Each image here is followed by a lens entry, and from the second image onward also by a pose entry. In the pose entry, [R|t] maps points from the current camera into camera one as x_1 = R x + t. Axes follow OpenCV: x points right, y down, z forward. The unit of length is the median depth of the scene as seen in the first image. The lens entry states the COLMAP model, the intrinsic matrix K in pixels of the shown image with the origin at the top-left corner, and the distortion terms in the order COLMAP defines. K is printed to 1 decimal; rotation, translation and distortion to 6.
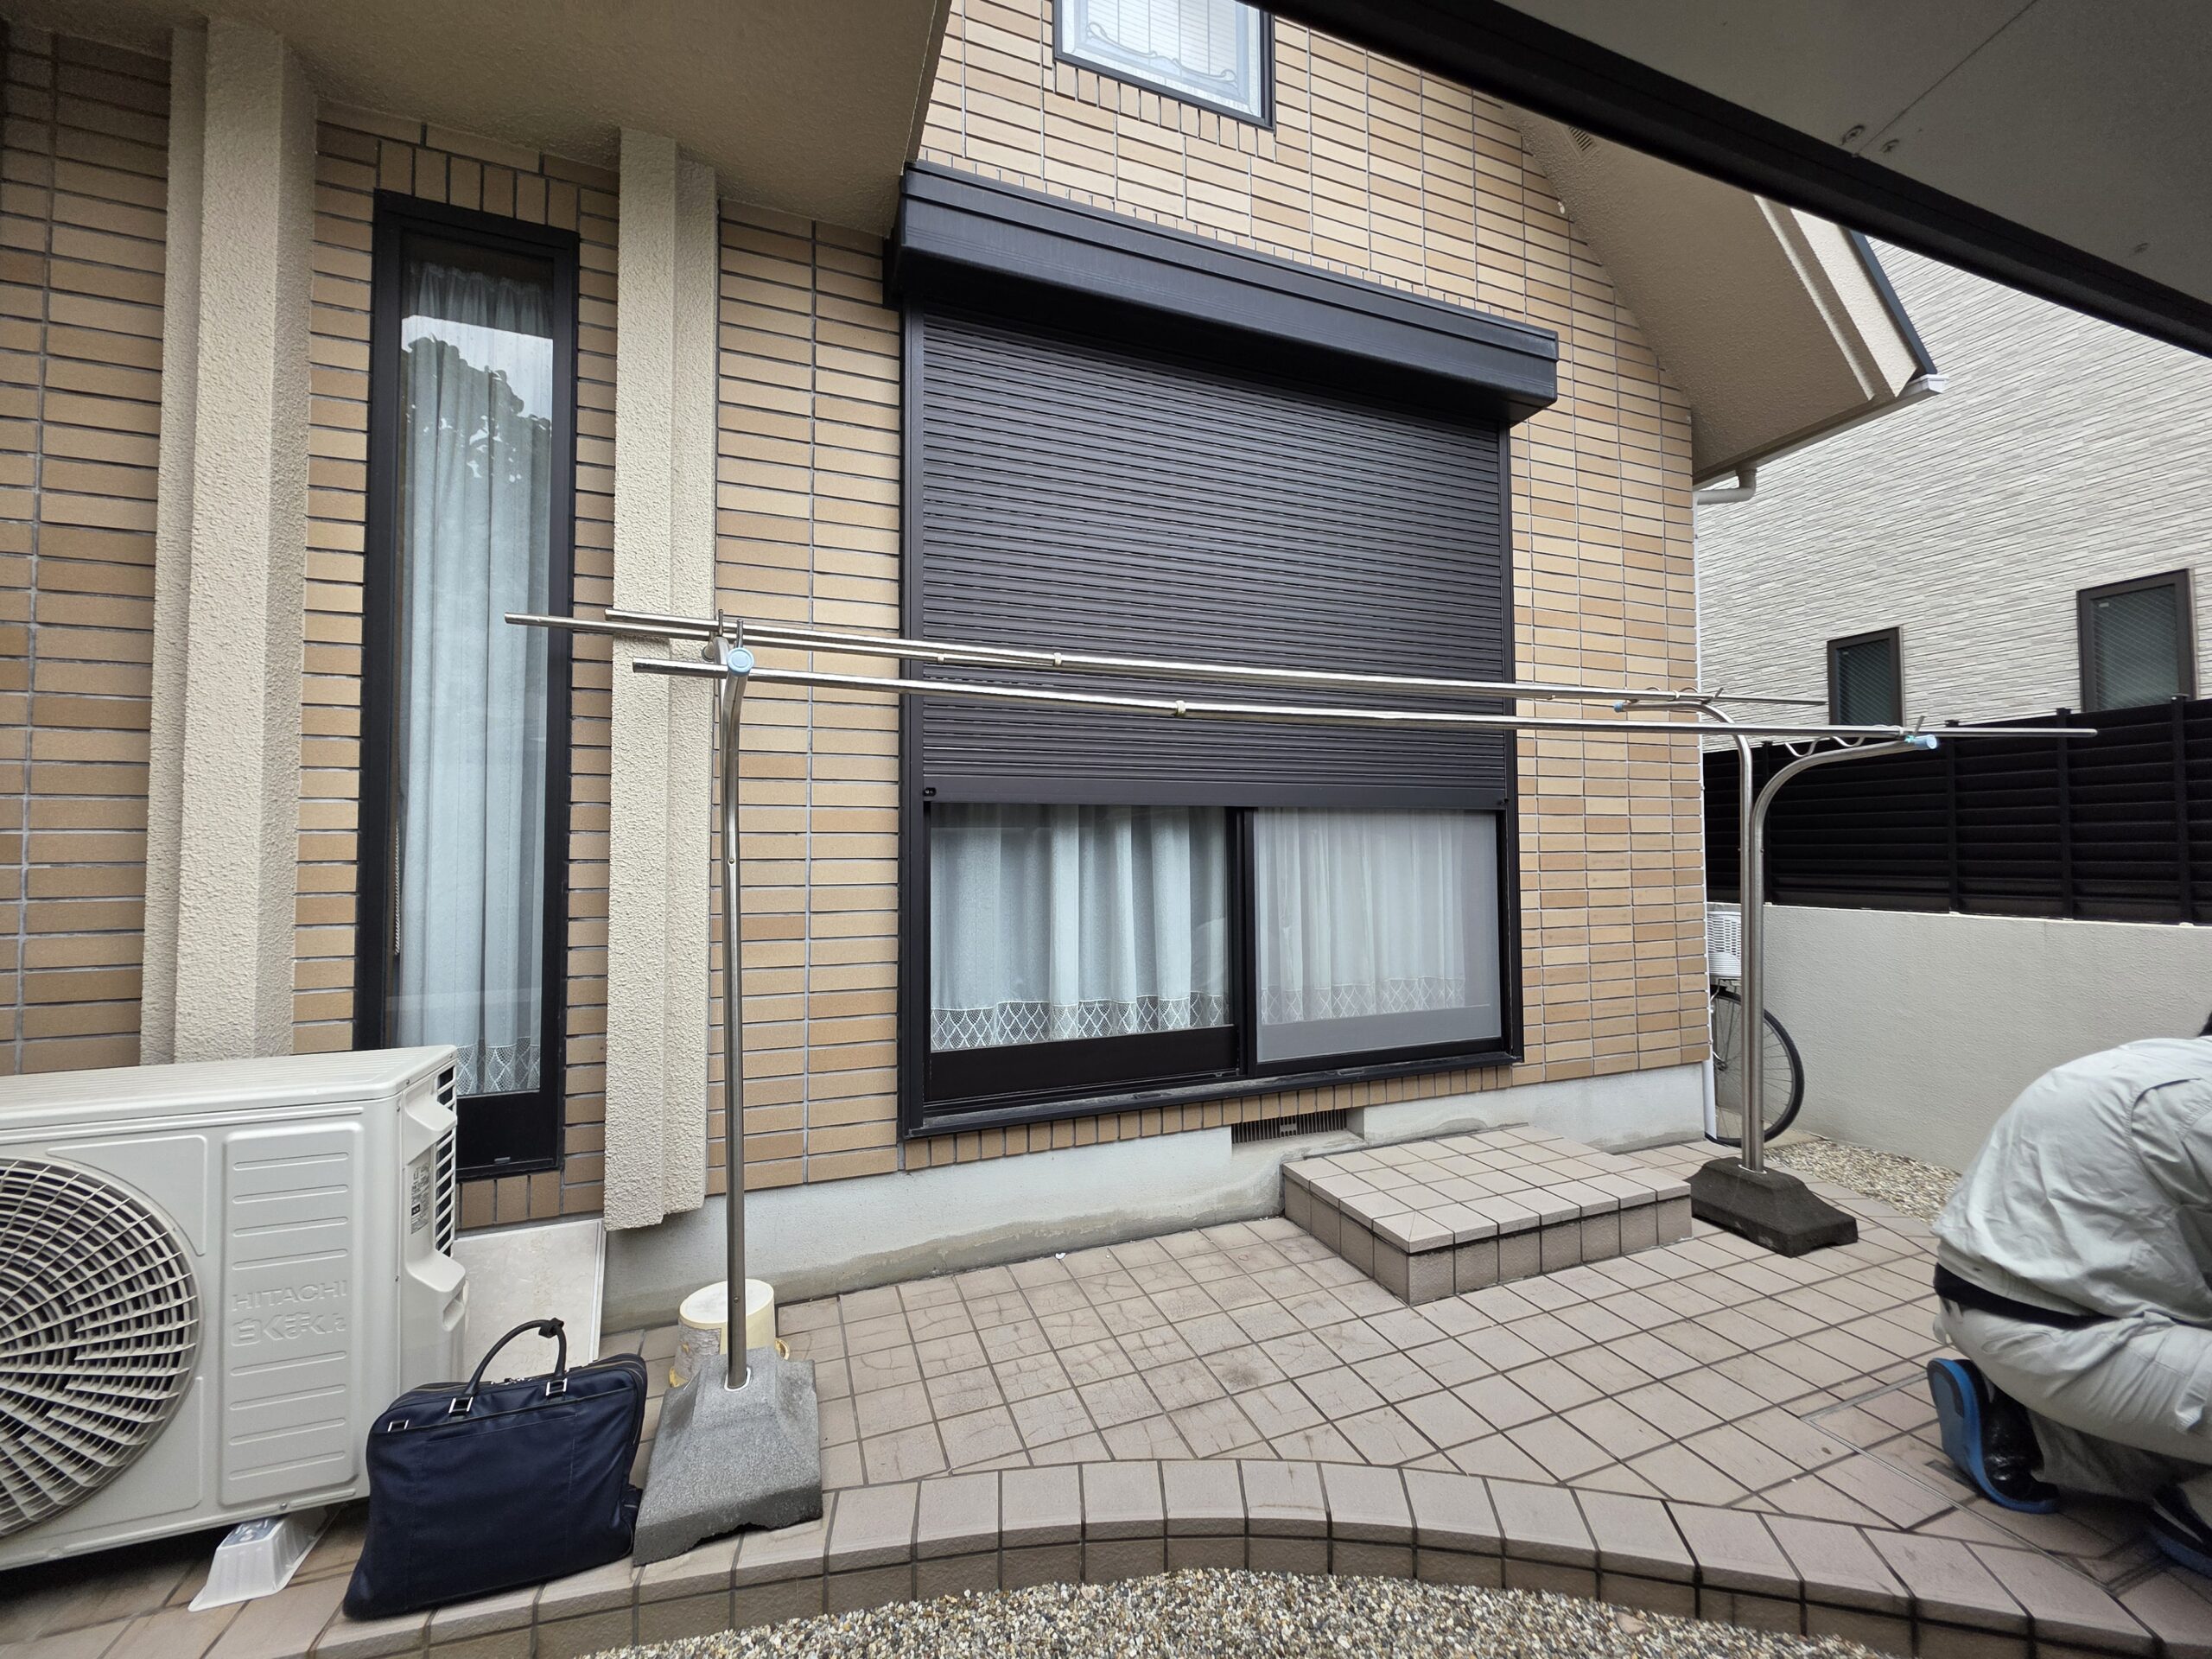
lens RADIAL K [[884.9, 0, 1113.8], [0, 884.9, 817.0], [0, 0, 1]] dist [0.004277, -0.000236]
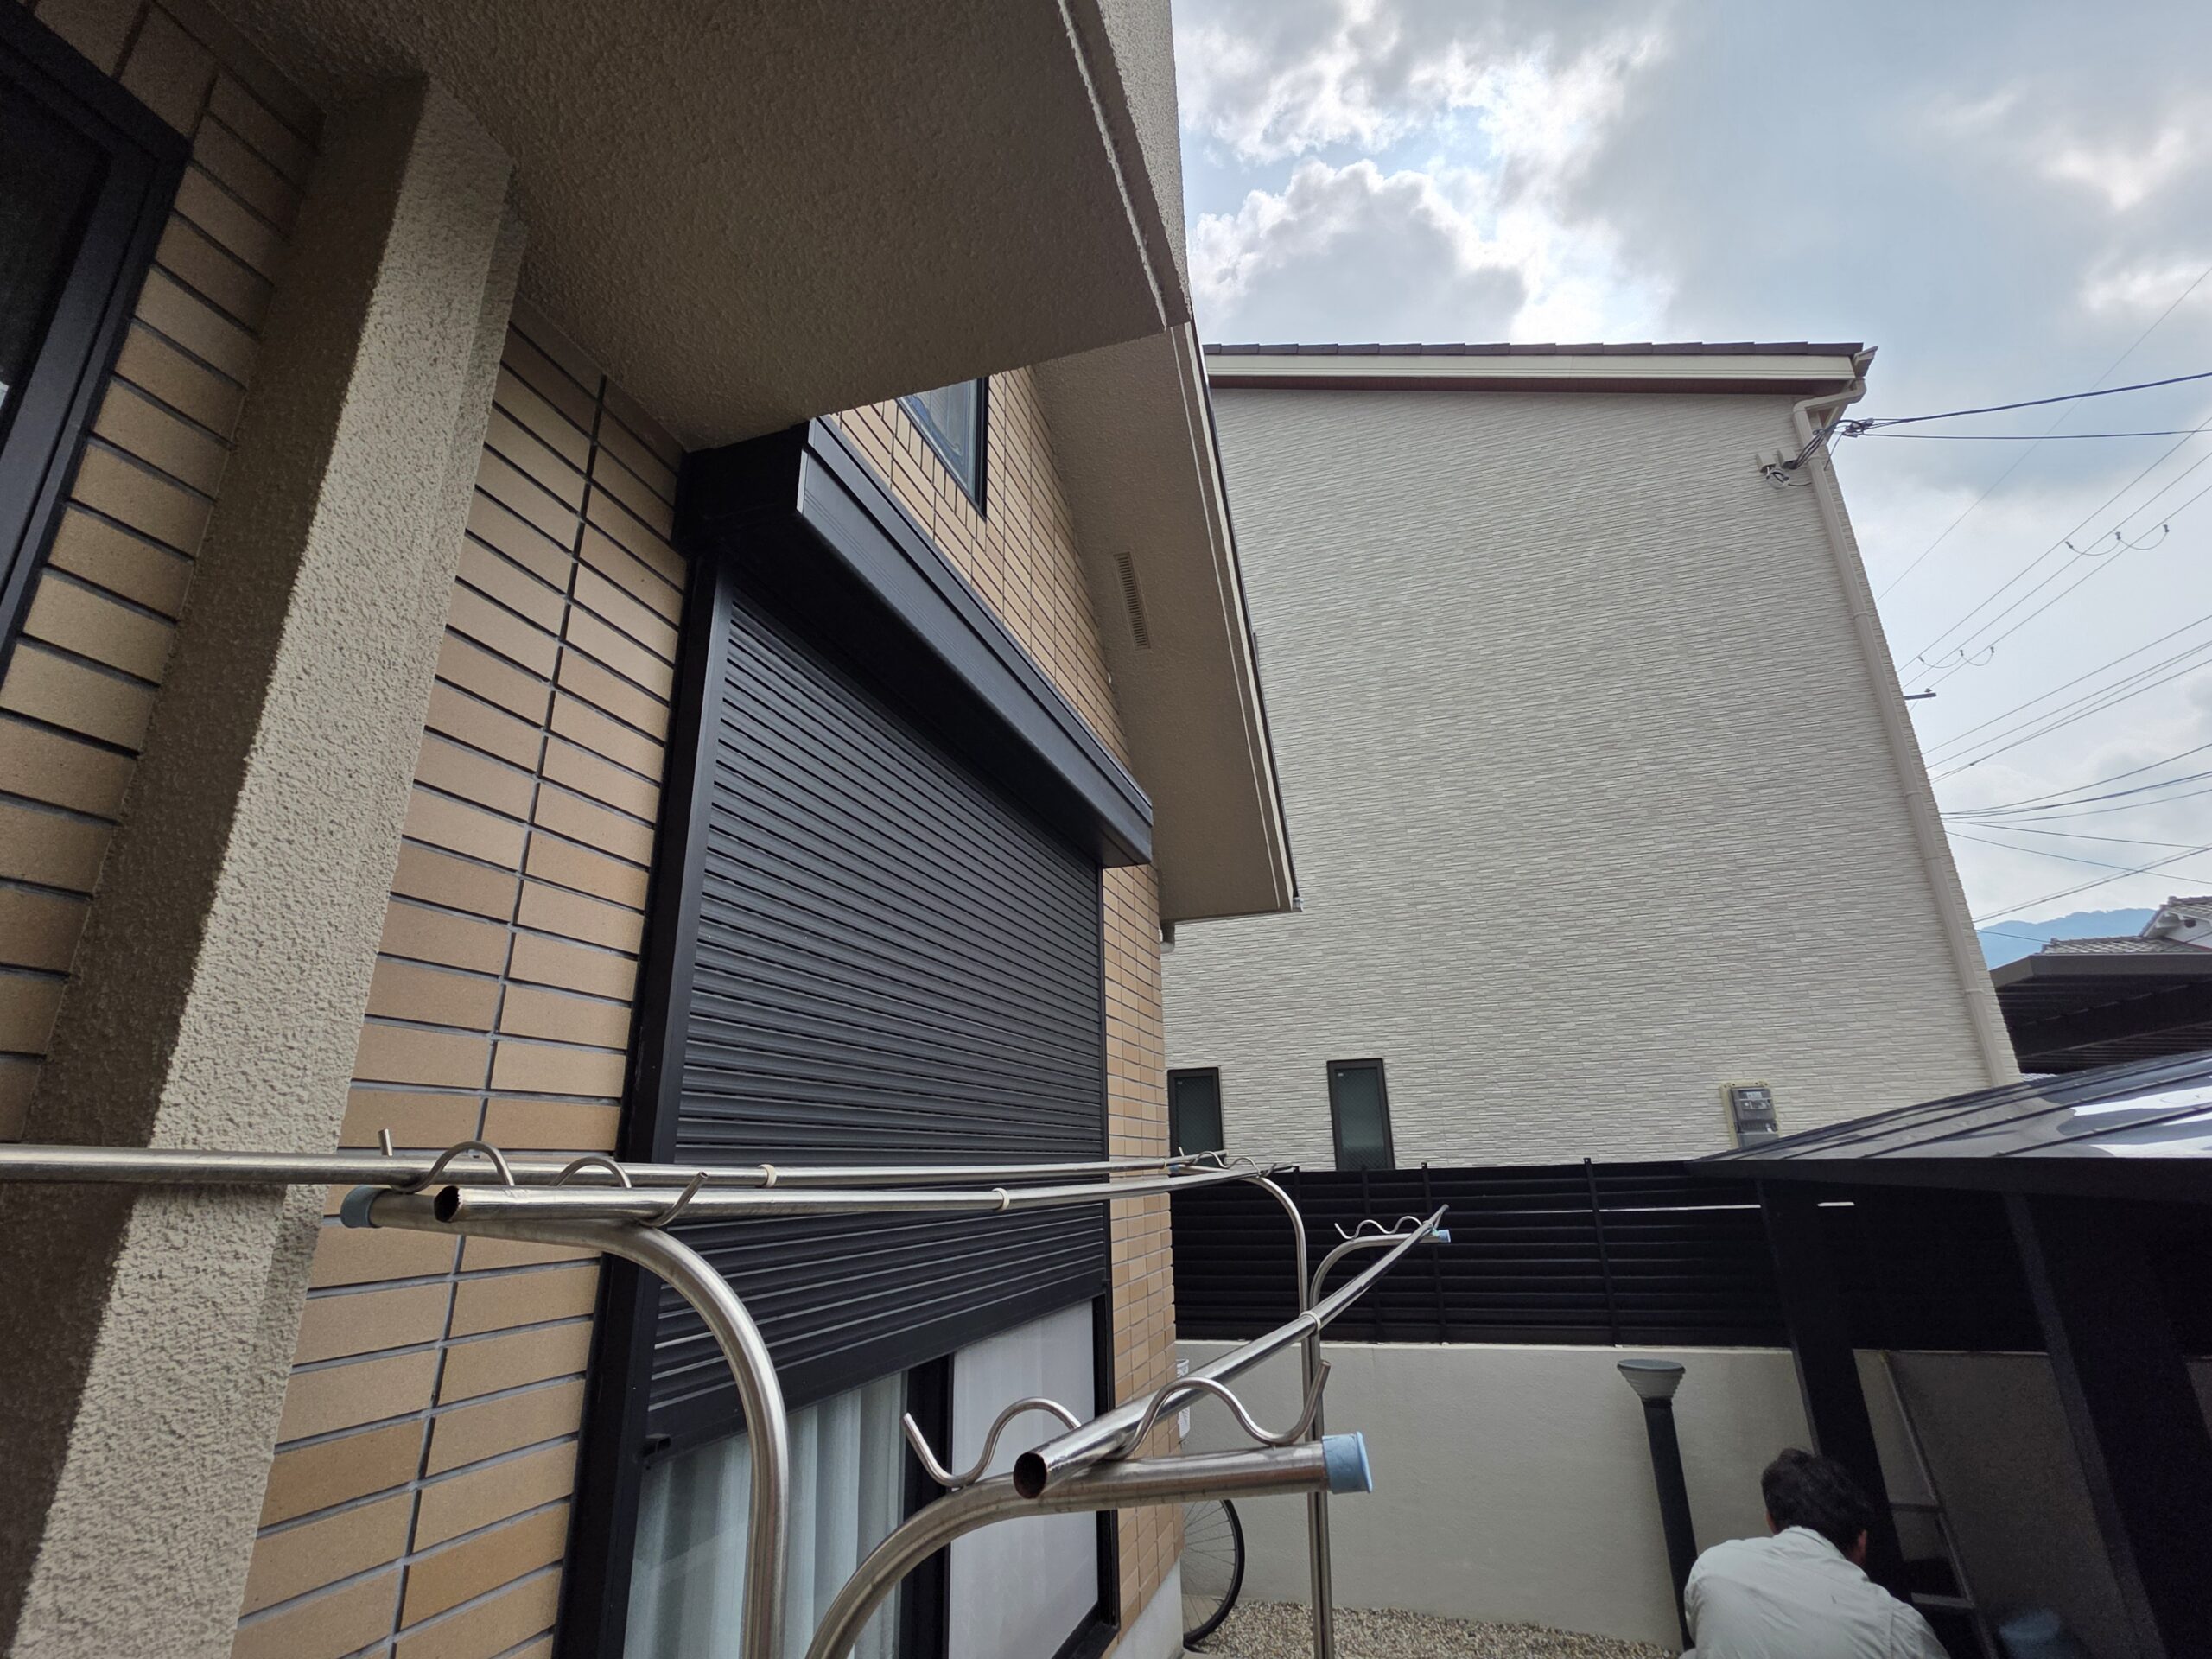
lens RADIAL K [[1029.4, 0, 1113.3], [0, 1029.4, 816.2], [0, 0, 1]] dist [0.002287, 0.000891]
pose [[0.621763, 0.245254, 0.743816, -0.562208], [-0.006788, 0.951358, -0.308012, -0.187861], [-0.783176, 0.186461, 0.593184, 0.387379]]
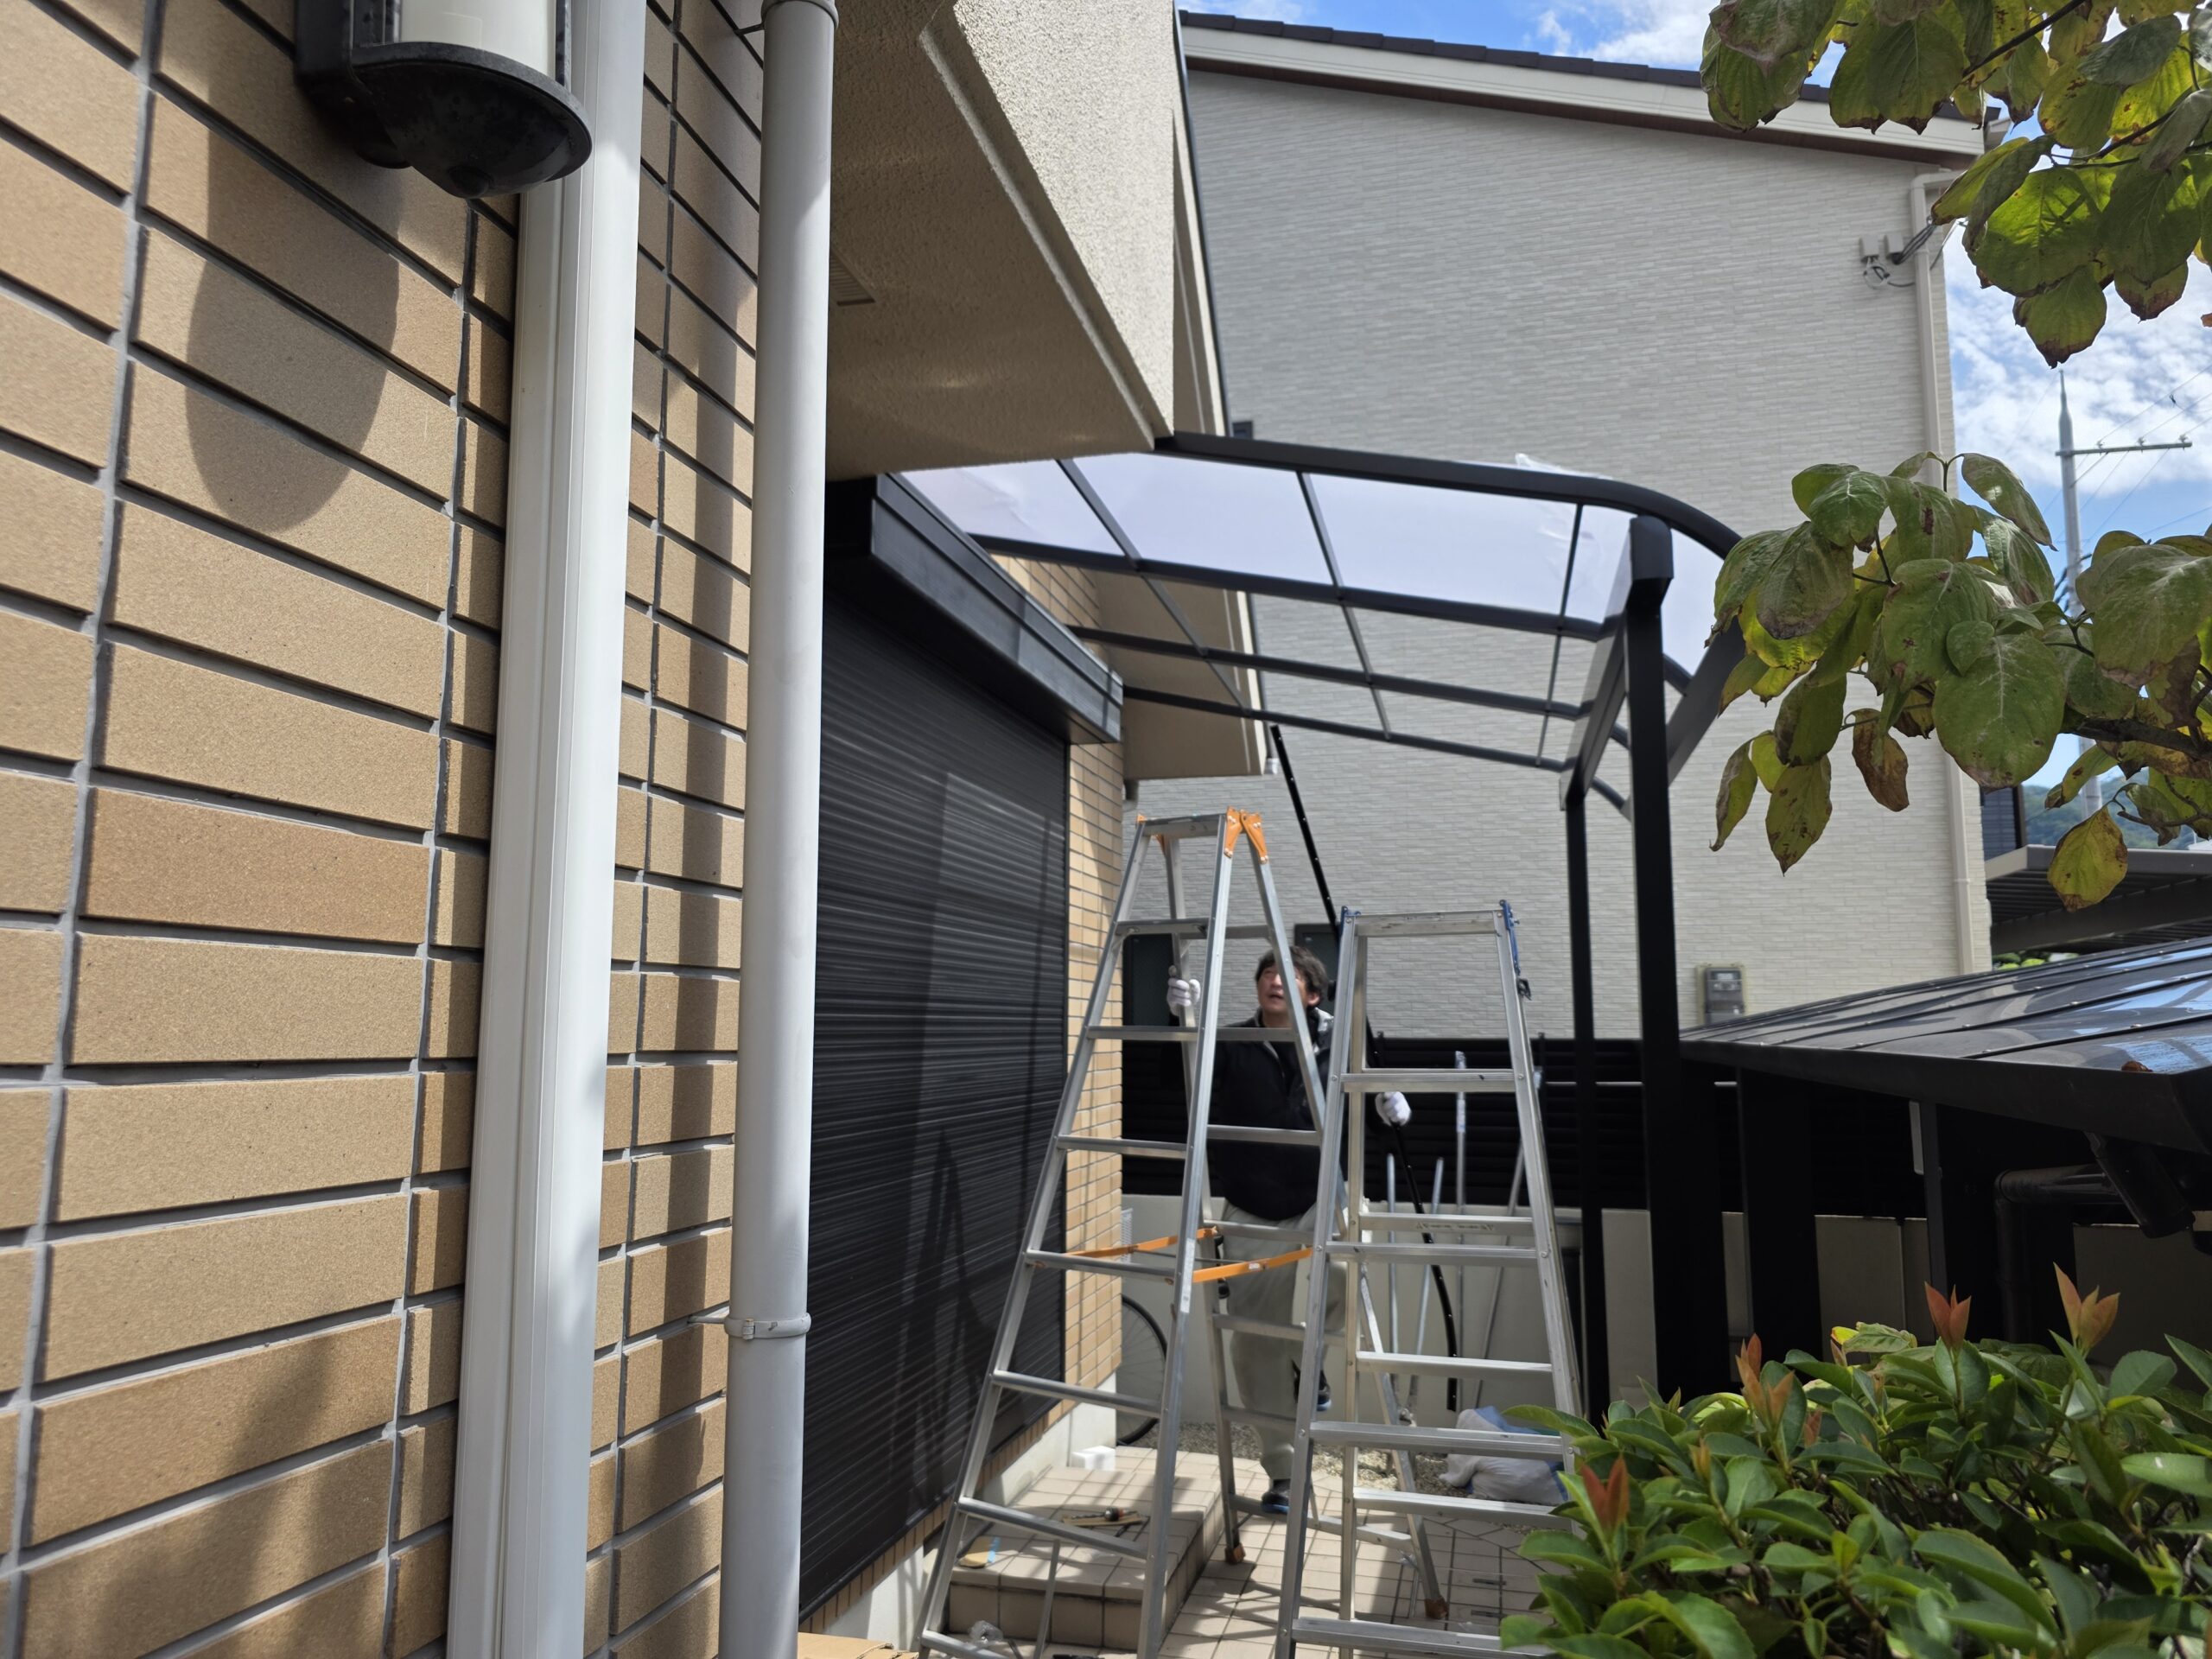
lens RADIAL K [[1504.3, 0, 1115.1], [0, 1504.3, 854.0], [0, 0, 1]] dist [0.035698, -0.015600]
pose [[0.579880, 0.102350, 0.808247, -1.177511], [-0.037135, 0.994367, -0.099276, -0.201808], [-0.813855, 0.027554, 0.580414, -0.034030]]
